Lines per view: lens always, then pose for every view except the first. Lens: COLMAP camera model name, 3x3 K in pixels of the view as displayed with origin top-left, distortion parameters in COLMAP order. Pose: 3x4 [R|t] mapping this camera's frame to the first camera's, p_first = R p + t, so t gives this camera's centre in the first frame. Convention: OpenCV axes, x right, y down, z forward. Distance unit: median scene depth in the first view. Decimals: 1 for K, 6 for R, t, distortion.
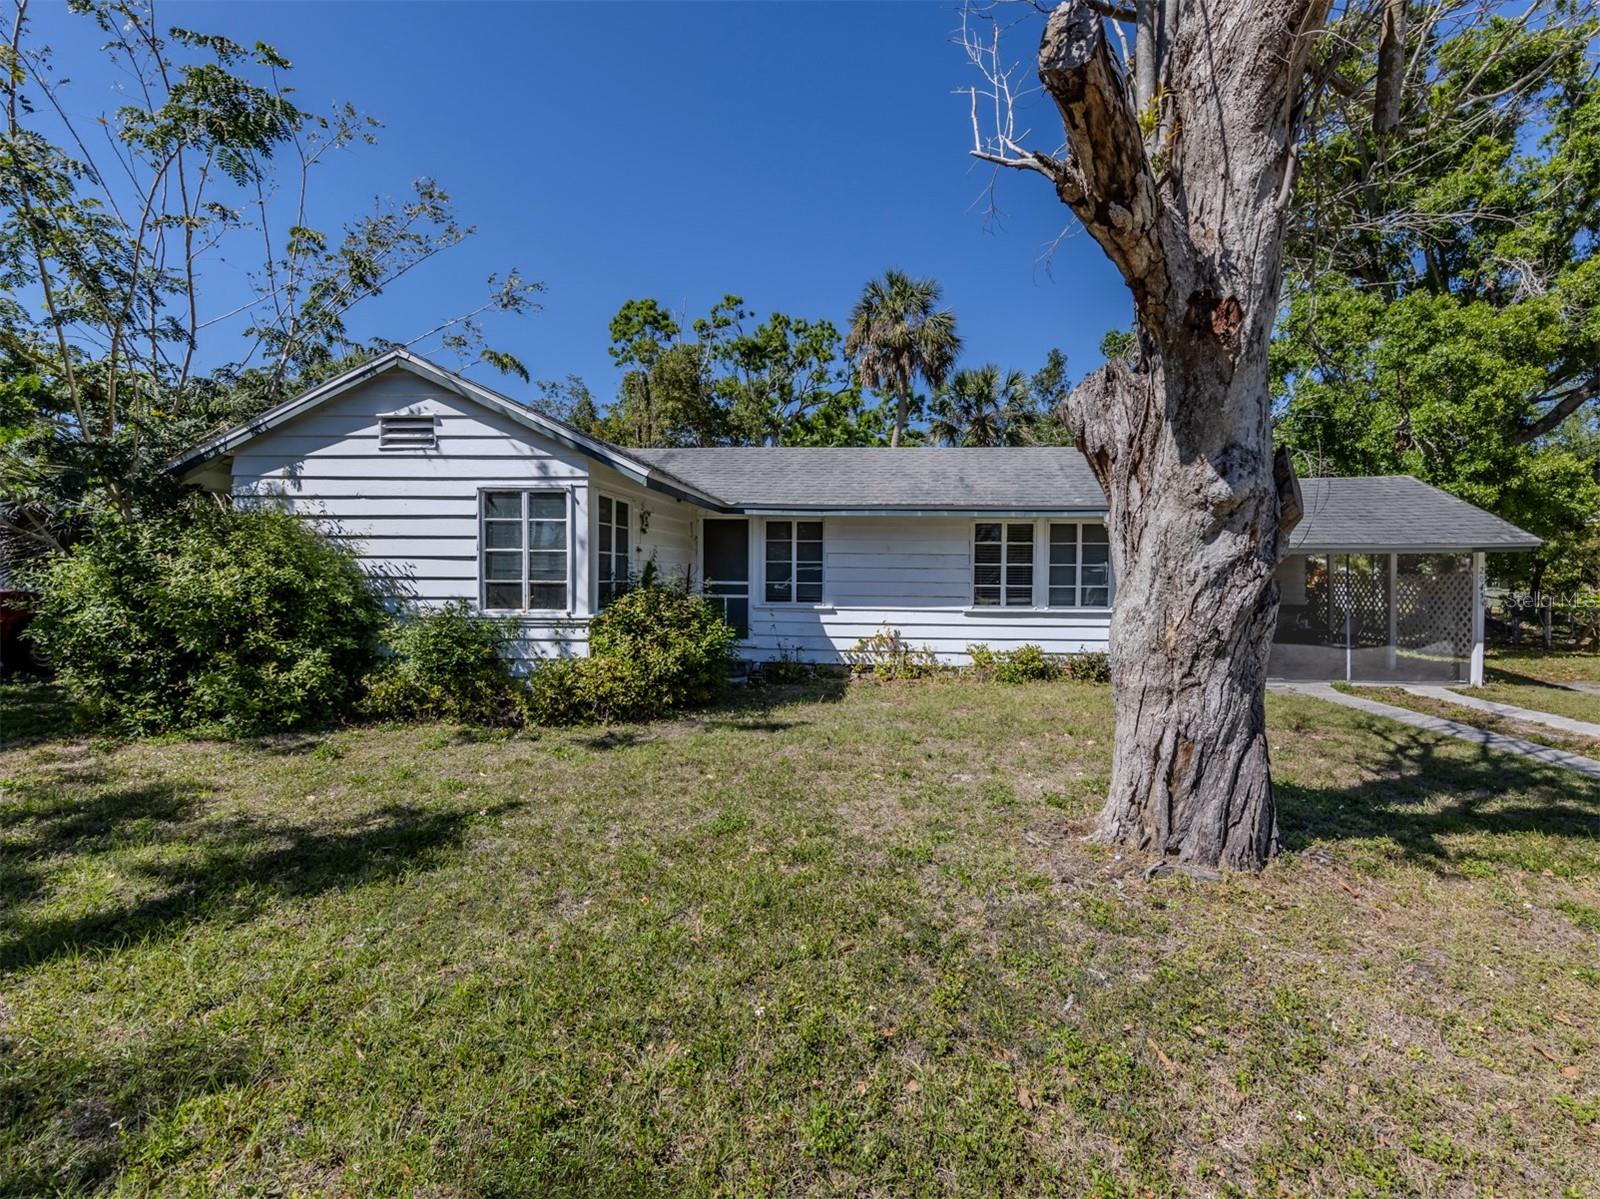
lens RADIAL K [[937.1, 0, 800.0], [0, 937.1, 599.5], [0, 0, 1]] dist [0.002543, -0.000176]
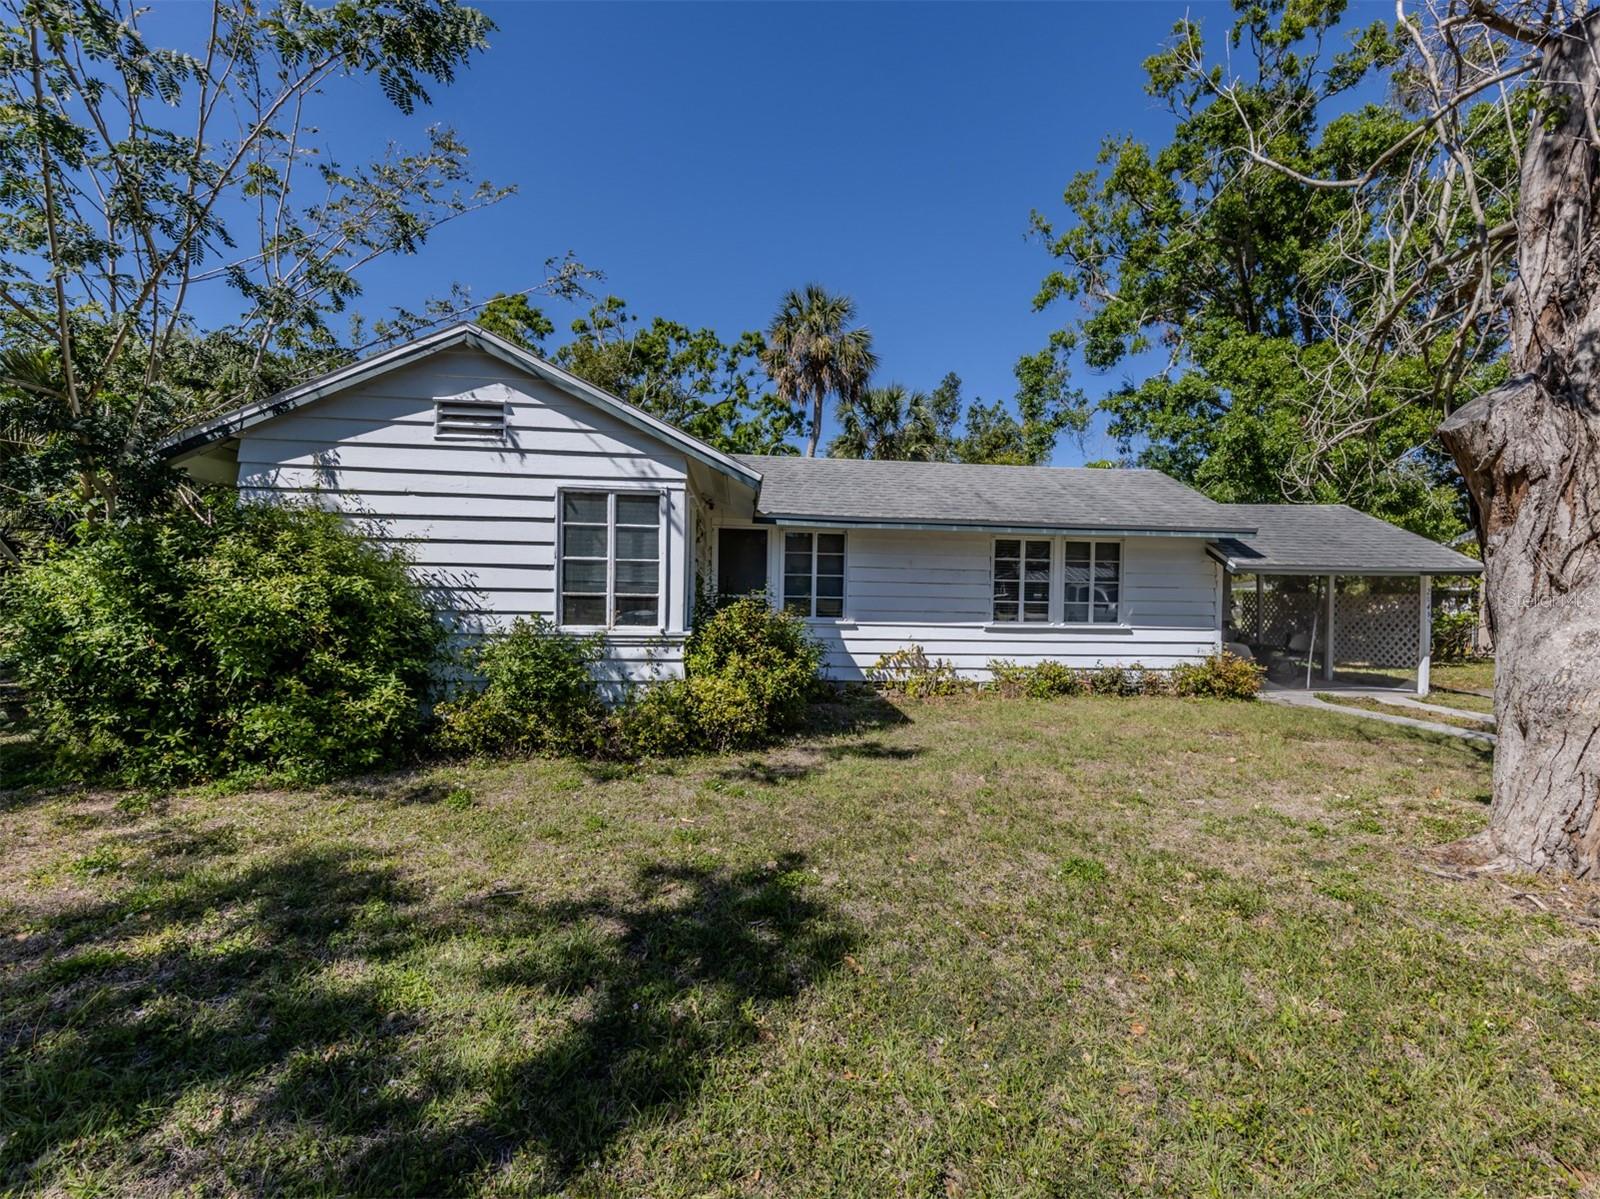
lens RADIAL K [[917.1, 0, 776.4], [0, 917.1, 608.8], [0, 0, 1]] dist [0.002874, -0.000192]
pose [[0.977300, 0.005848, 0.211777, -0.321211], [-0.005508, 0.999982, -0.002195, -0.004460], [-0.211786, 0.000979, 0.977316, 0.115780]]
